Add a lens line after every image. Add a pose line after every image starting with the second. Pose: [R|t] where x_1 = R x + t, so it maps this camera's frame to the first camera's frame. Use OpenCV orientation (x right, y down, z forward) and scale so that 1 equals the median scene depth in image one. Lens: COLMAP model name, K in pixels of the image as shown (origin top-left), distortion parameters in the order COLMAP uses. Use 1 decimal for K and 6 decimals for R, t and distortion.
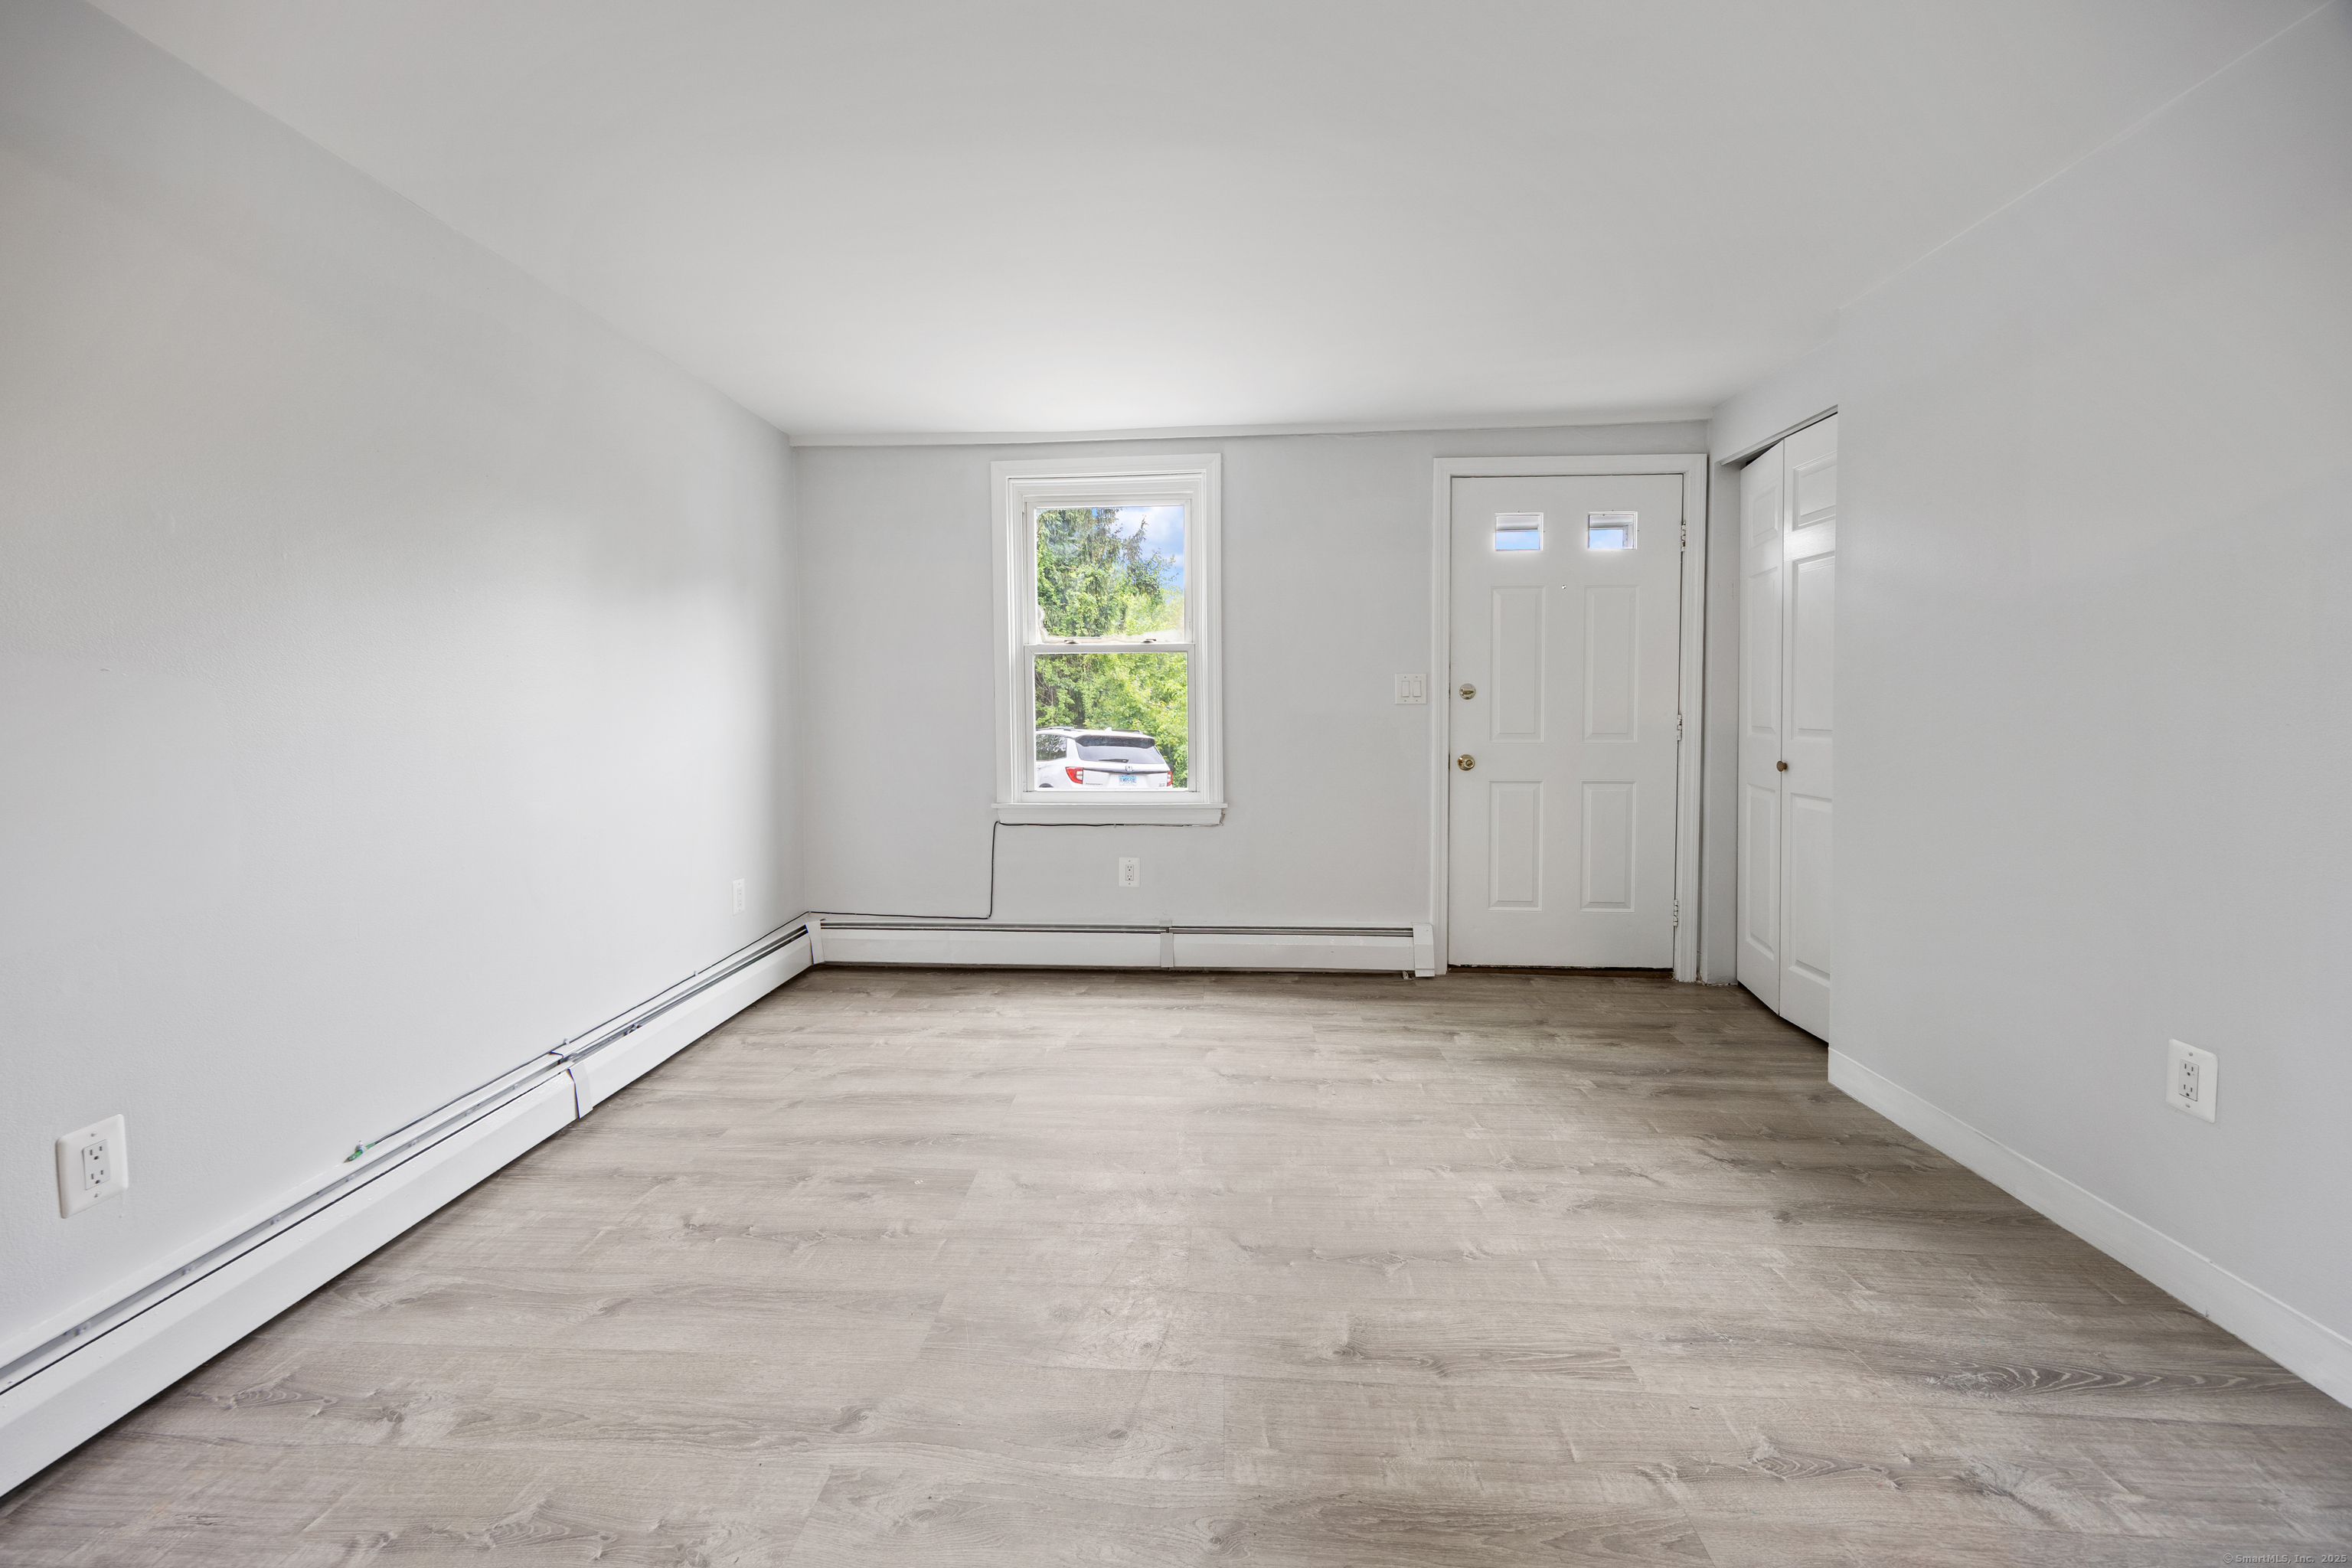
lens RADIAL K [[910.0, 0, 1168.3], [0, 910.0, 733.4], [0, 0, 1]] dist [-0.002591, 0.000693]
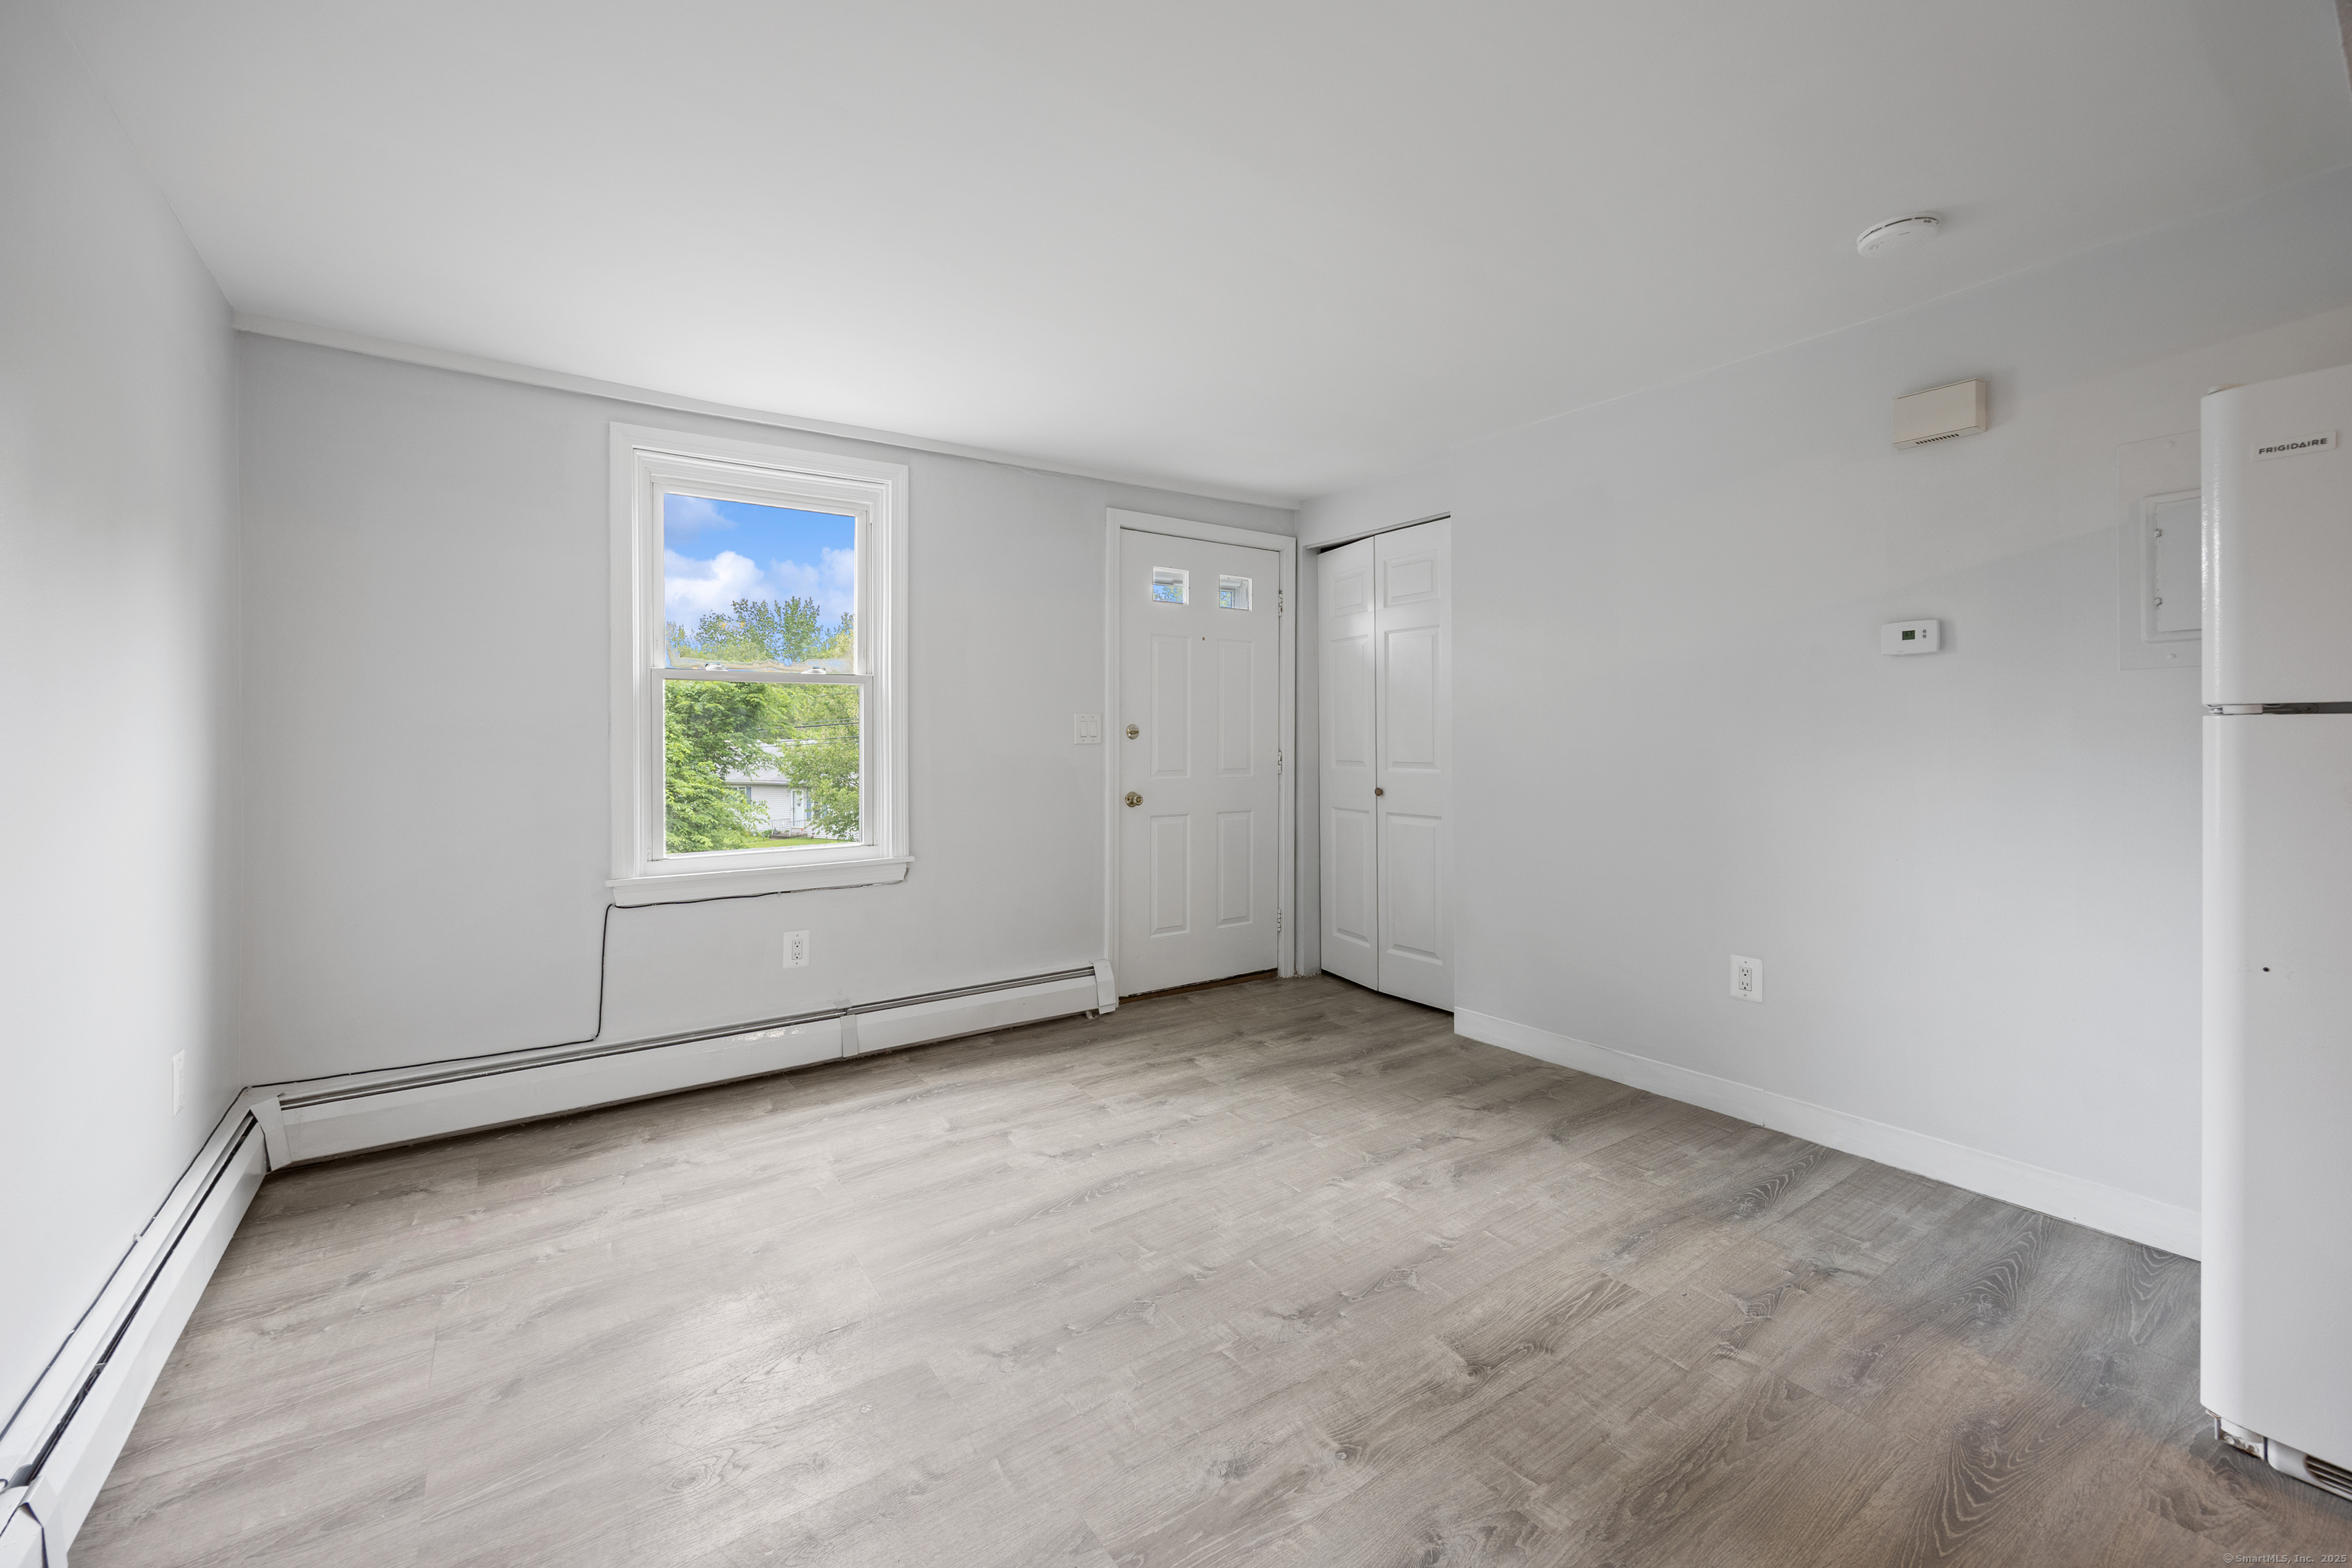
lens RADIAL K [[910.0, 0, 1168.3], [0, 910.0, 733.4], [0, 0, 1]] dist [-0.002591, 0.000693]
pose [[0.799075, 0.003846, 0.601219, -0.340074], [0.022499, 0.999088, -0.036294, -0.006162], [-0.600811, 0.042529, 0.798259, 0.170153]]
